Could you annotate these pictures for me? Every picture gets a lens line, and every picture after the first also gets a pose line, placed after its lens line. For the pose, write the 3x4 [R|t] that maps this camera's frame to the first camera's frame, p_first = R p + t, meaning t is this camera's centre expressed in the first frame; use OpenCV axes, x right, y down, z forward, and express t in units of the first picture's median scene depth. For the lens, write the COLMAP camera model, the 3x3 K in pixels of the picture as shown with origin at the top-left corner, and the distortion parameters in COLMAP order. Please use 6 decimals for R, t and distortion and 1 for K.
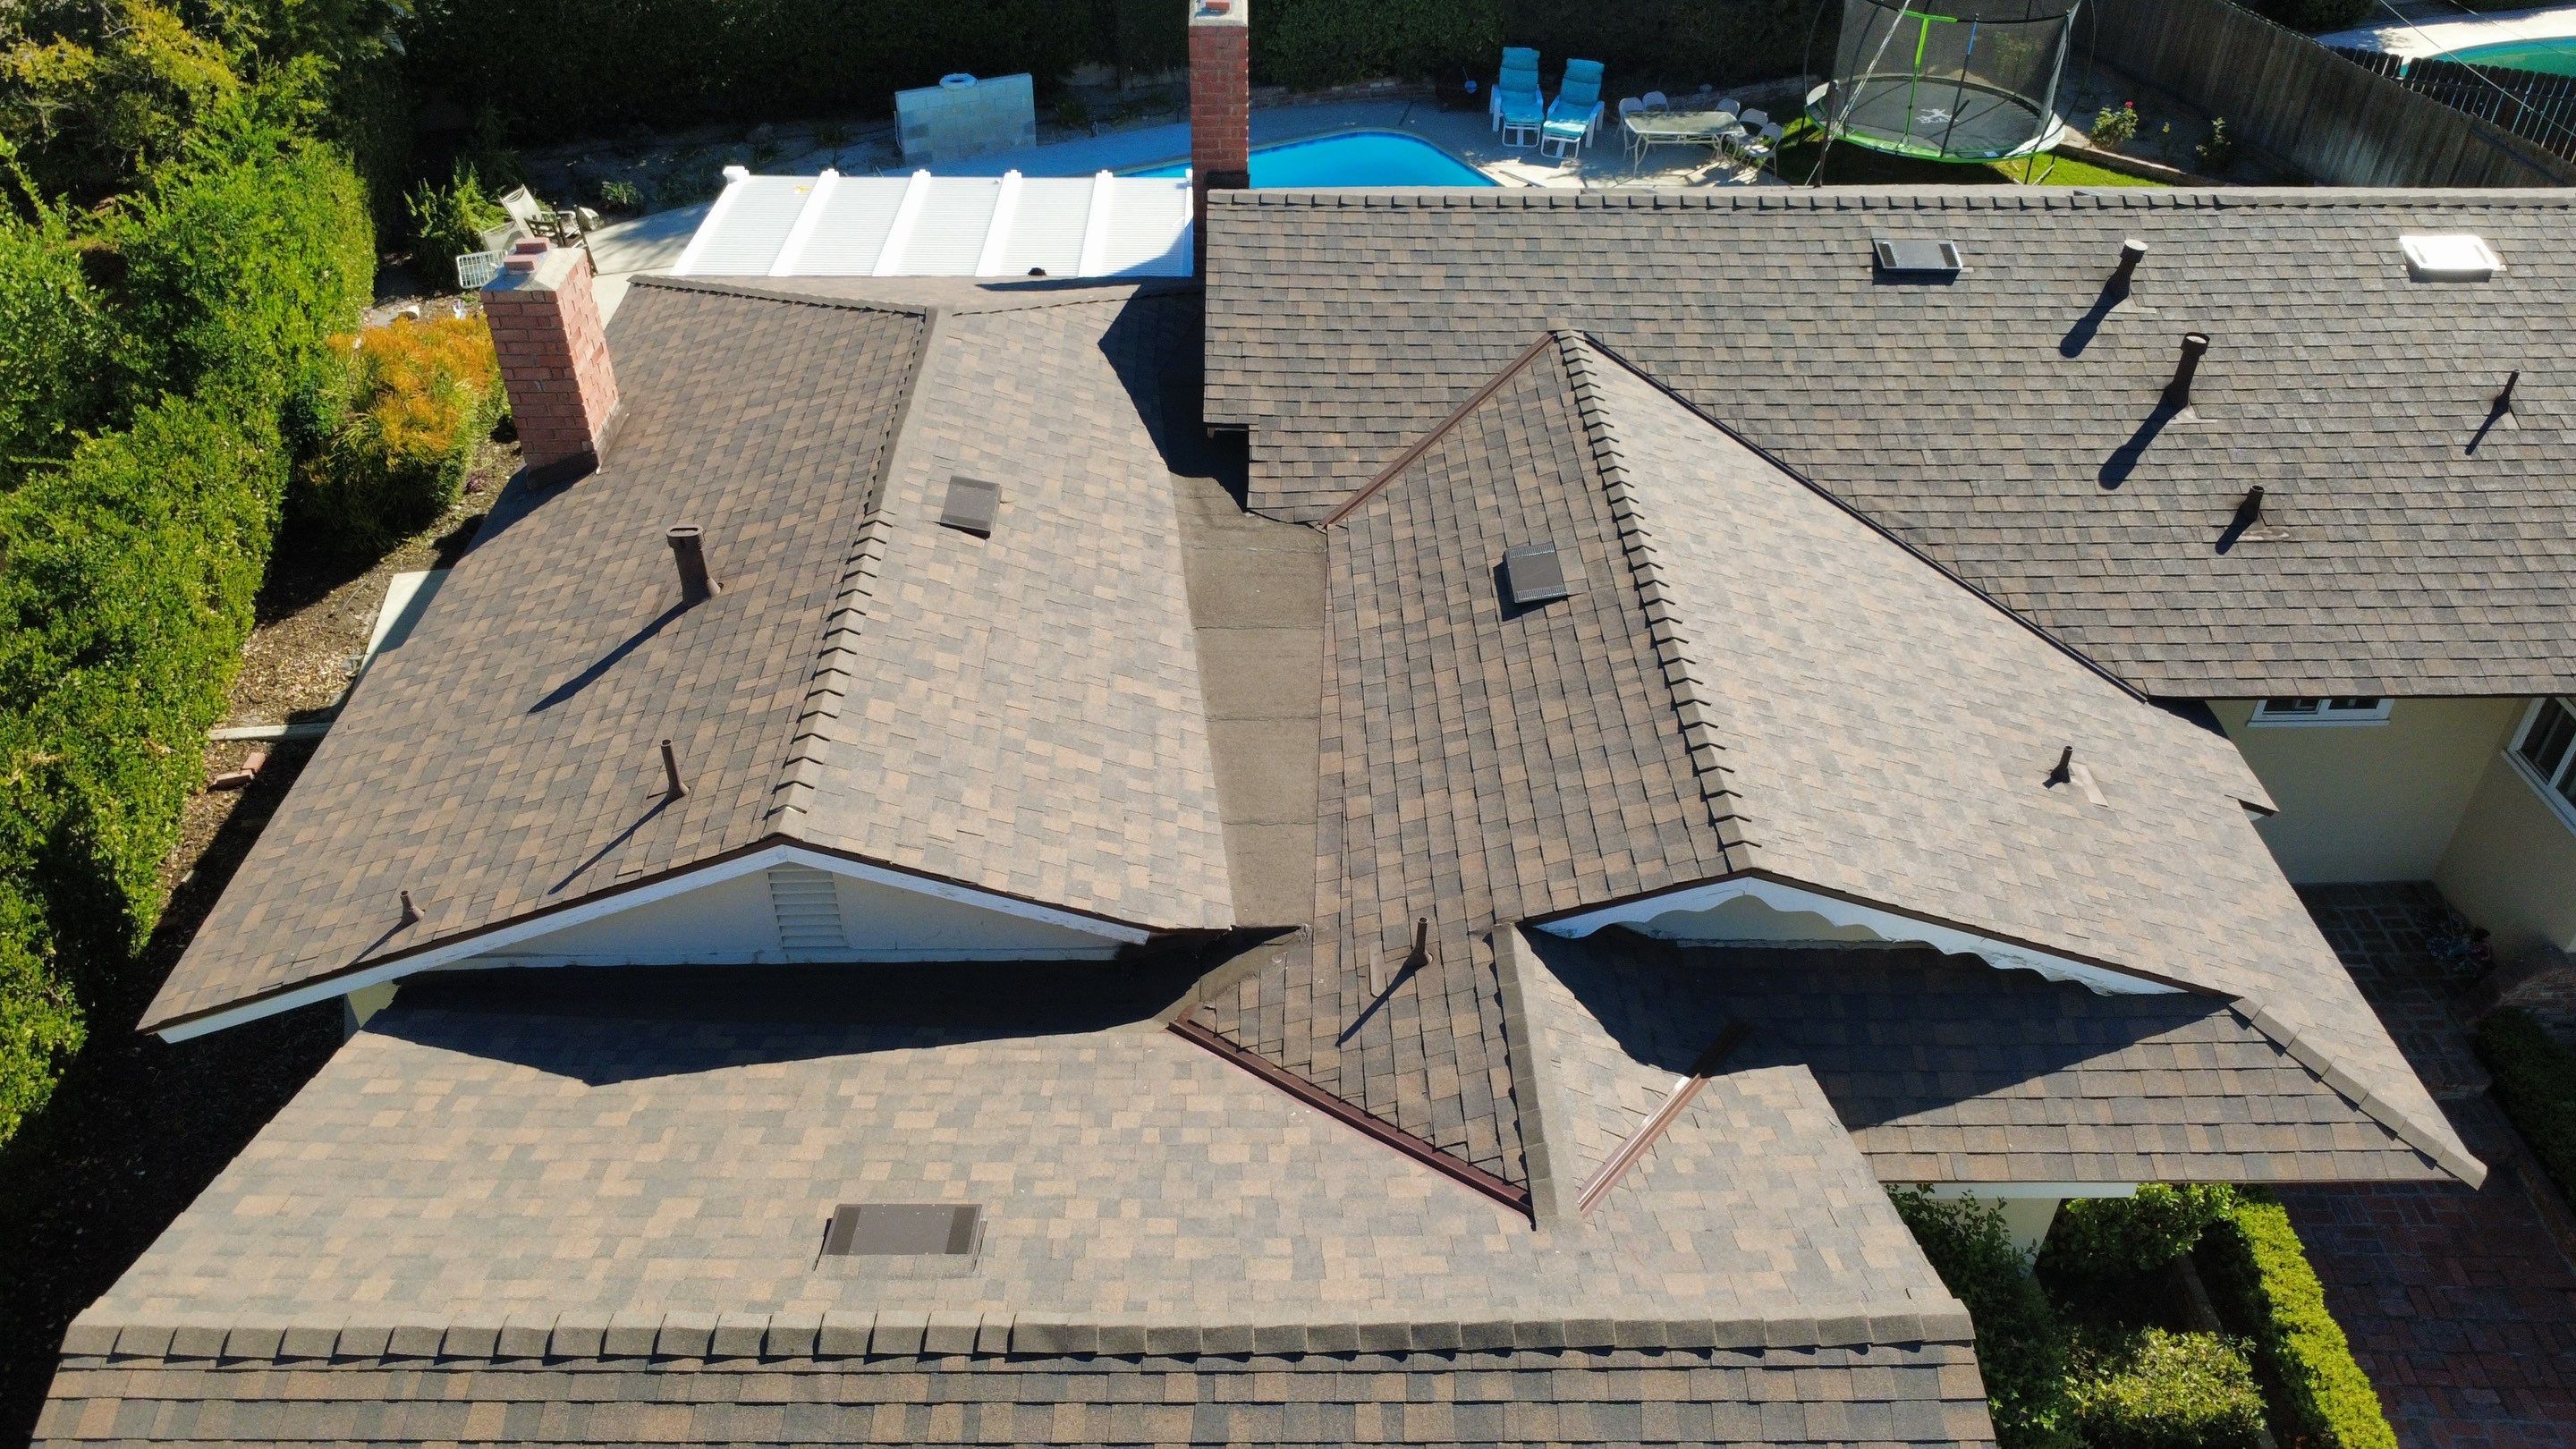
lens RADIAL K [[1878.3, 0, 1288.0], [0, 1878.3, 724.5], [0, 0, 1]] dist [-0.000138, -0.001437]
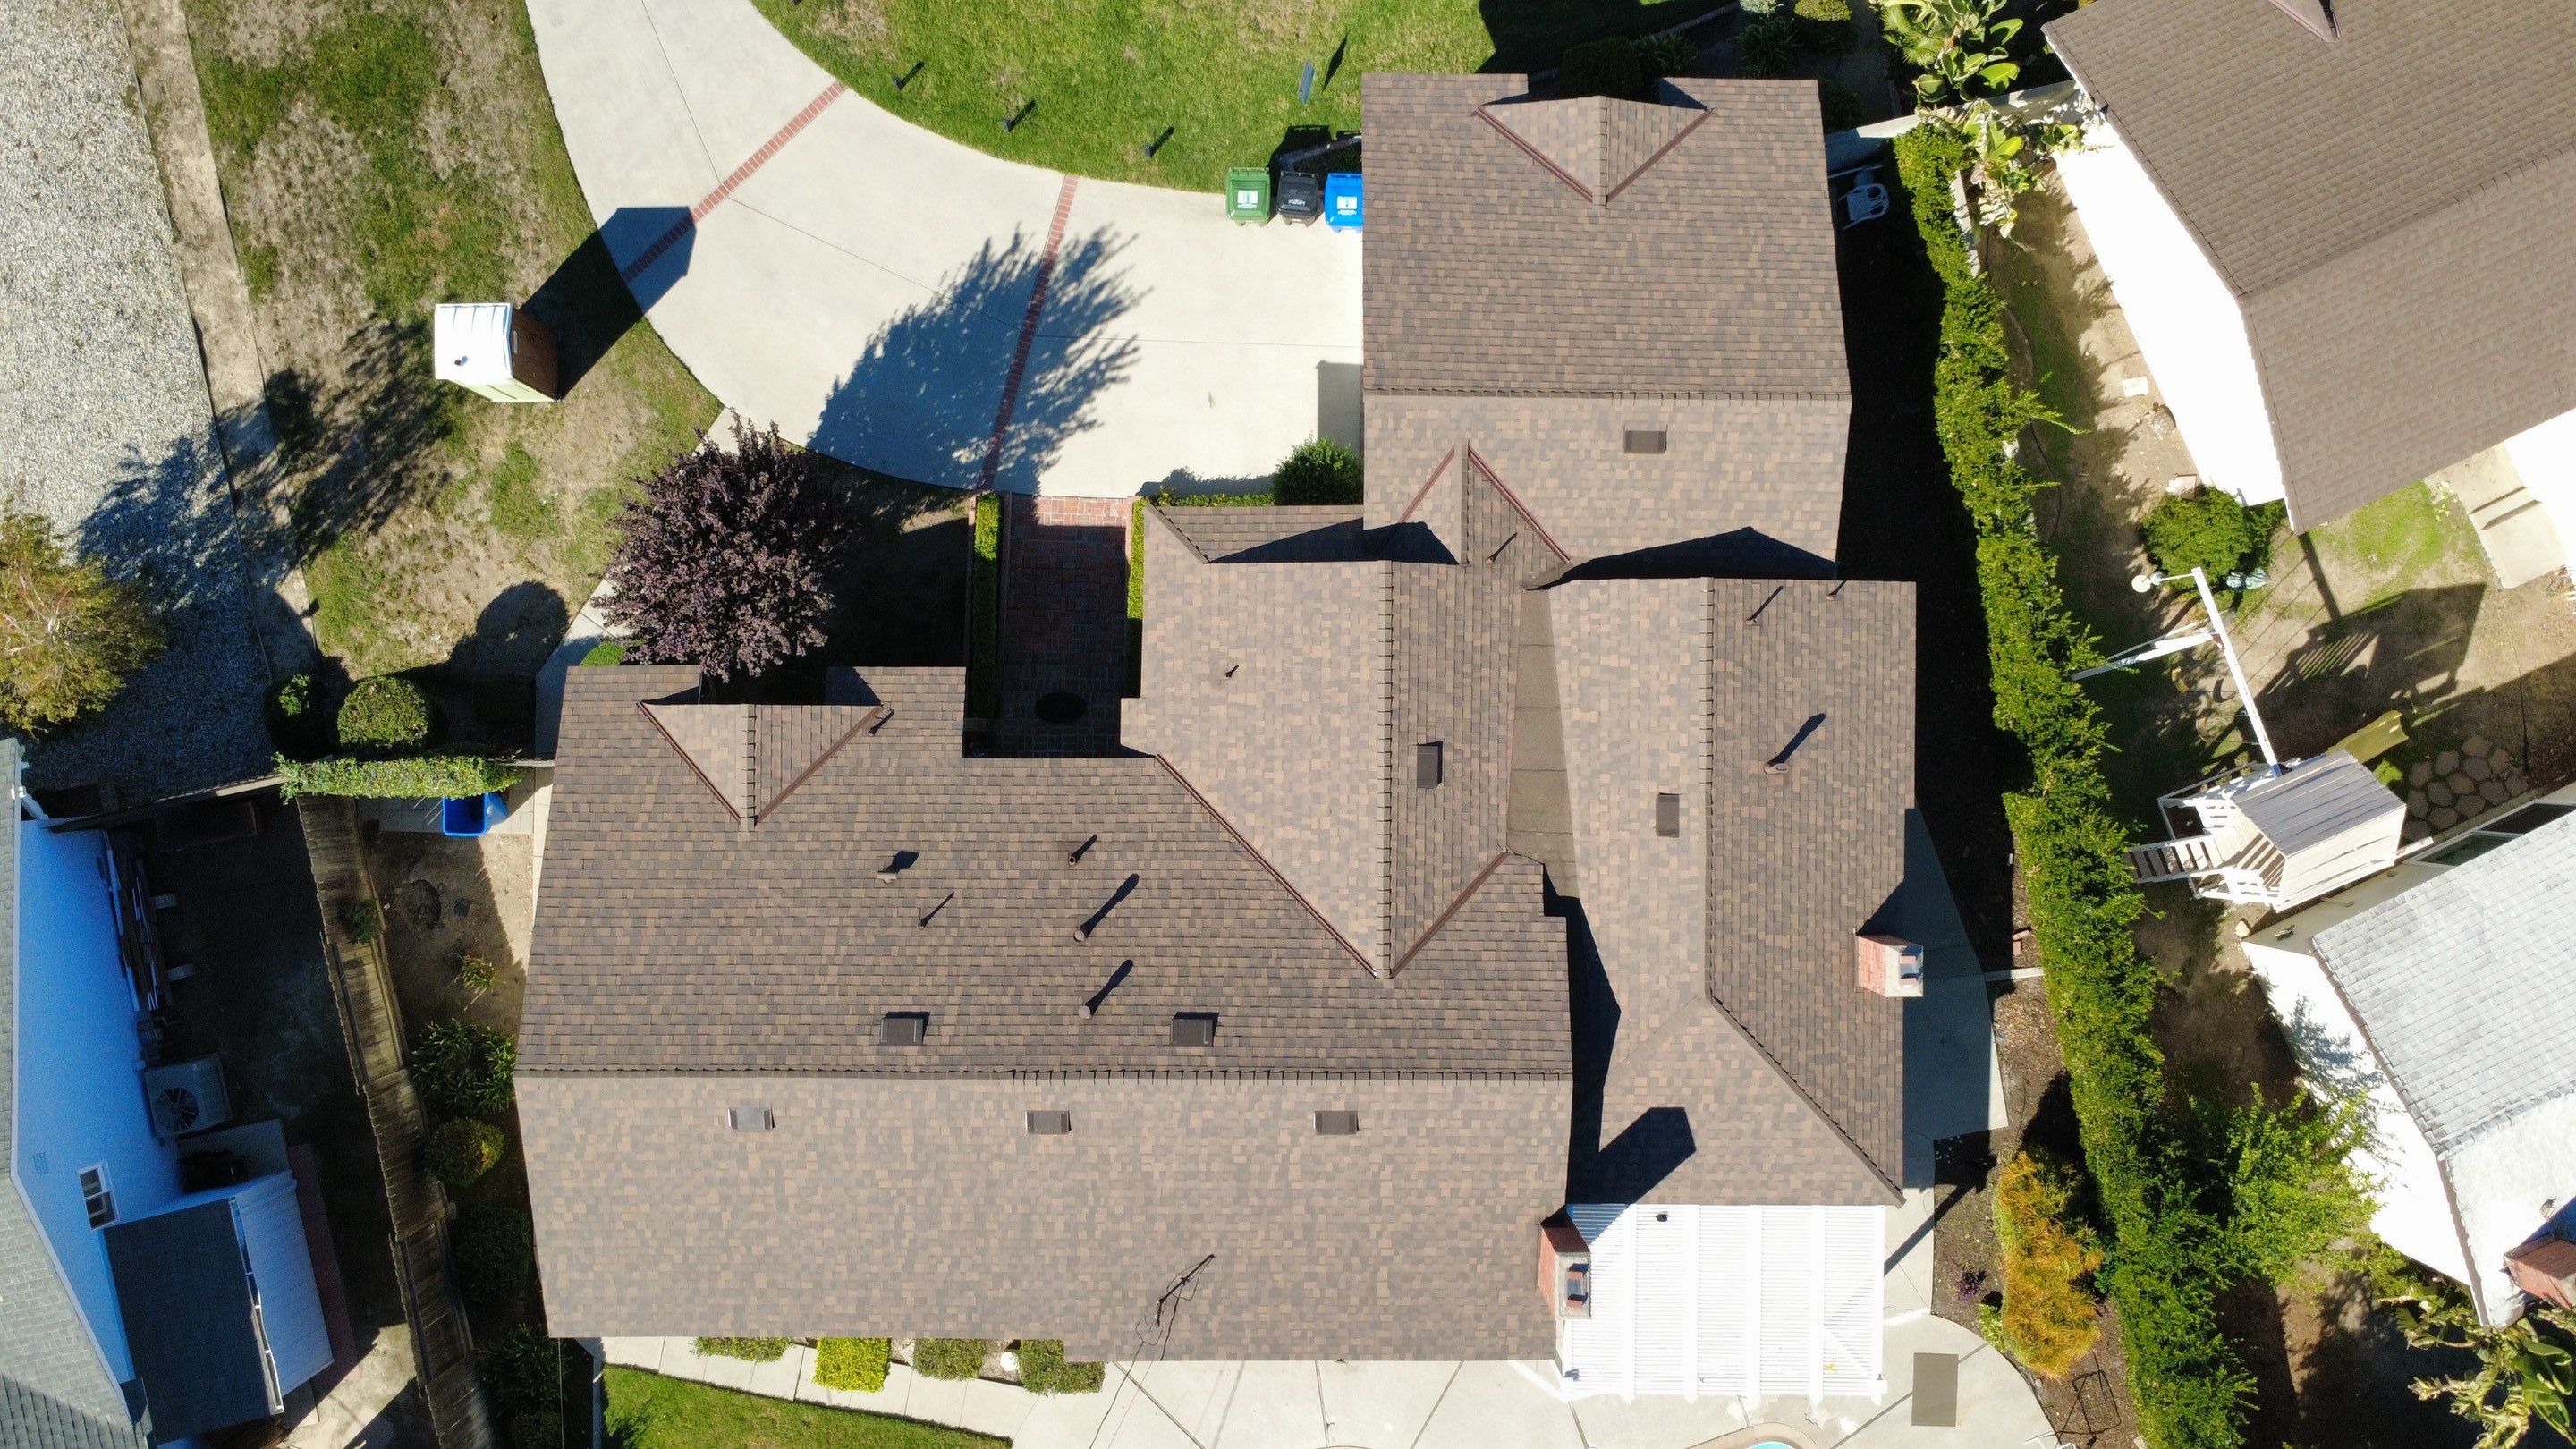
lens RADIAL K [[1889.1, 0, 1284.9], [0, 1889.1, 726.2], [0, 0, 1]] dist [-0.000030, 0.000222]
pose [[-0.999294, -0.030938, -0.021297, 0.332072], [0.000923, -0.587097, 0.809516, -1.814950], [-0.037548, 0.808925, 0.586711, -0.402223]]
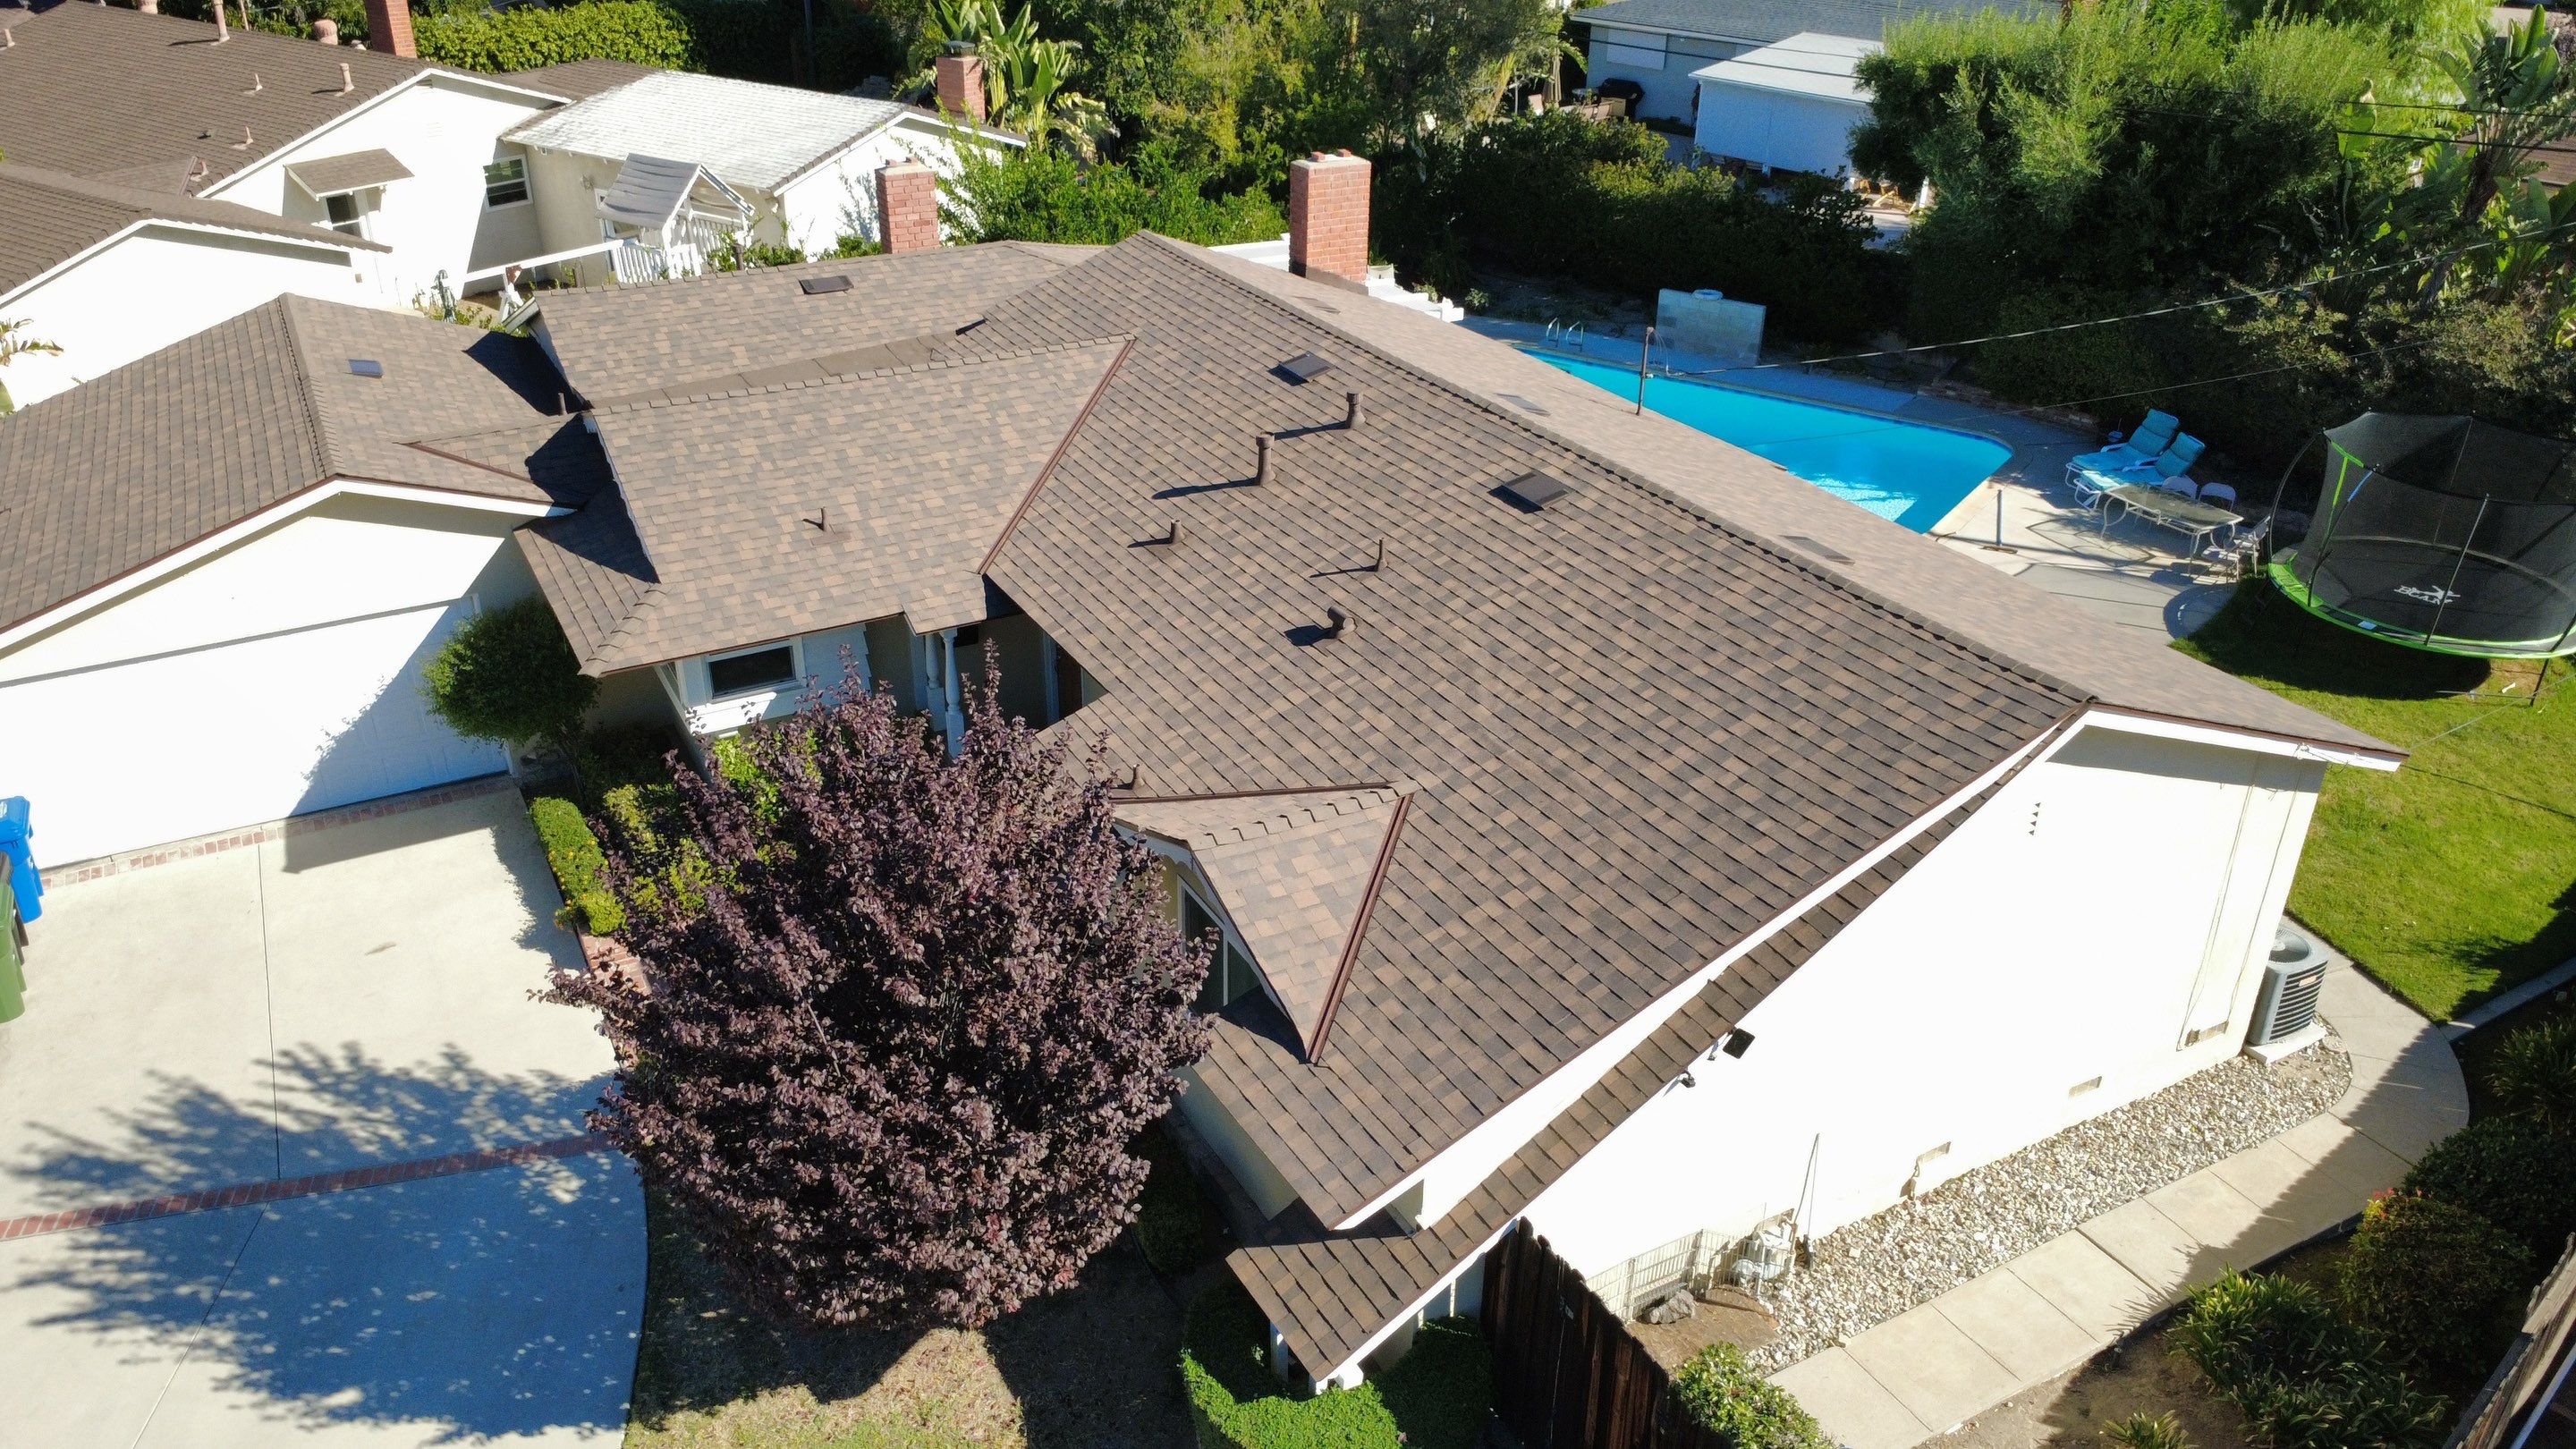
lens RADIAL K [[1889.1, 0, 1284.9], [0, 1889.1, 726.2], [0, 0, 1]] dist [-0.000030, 0.000222]
pose [[0.460305, 0.407960, -0.788472, 1.733930], [-0.533957, 0.836775, 0.121232, -0.214586], [0.709232, 0.365206, 0.603005, 0.288762]]
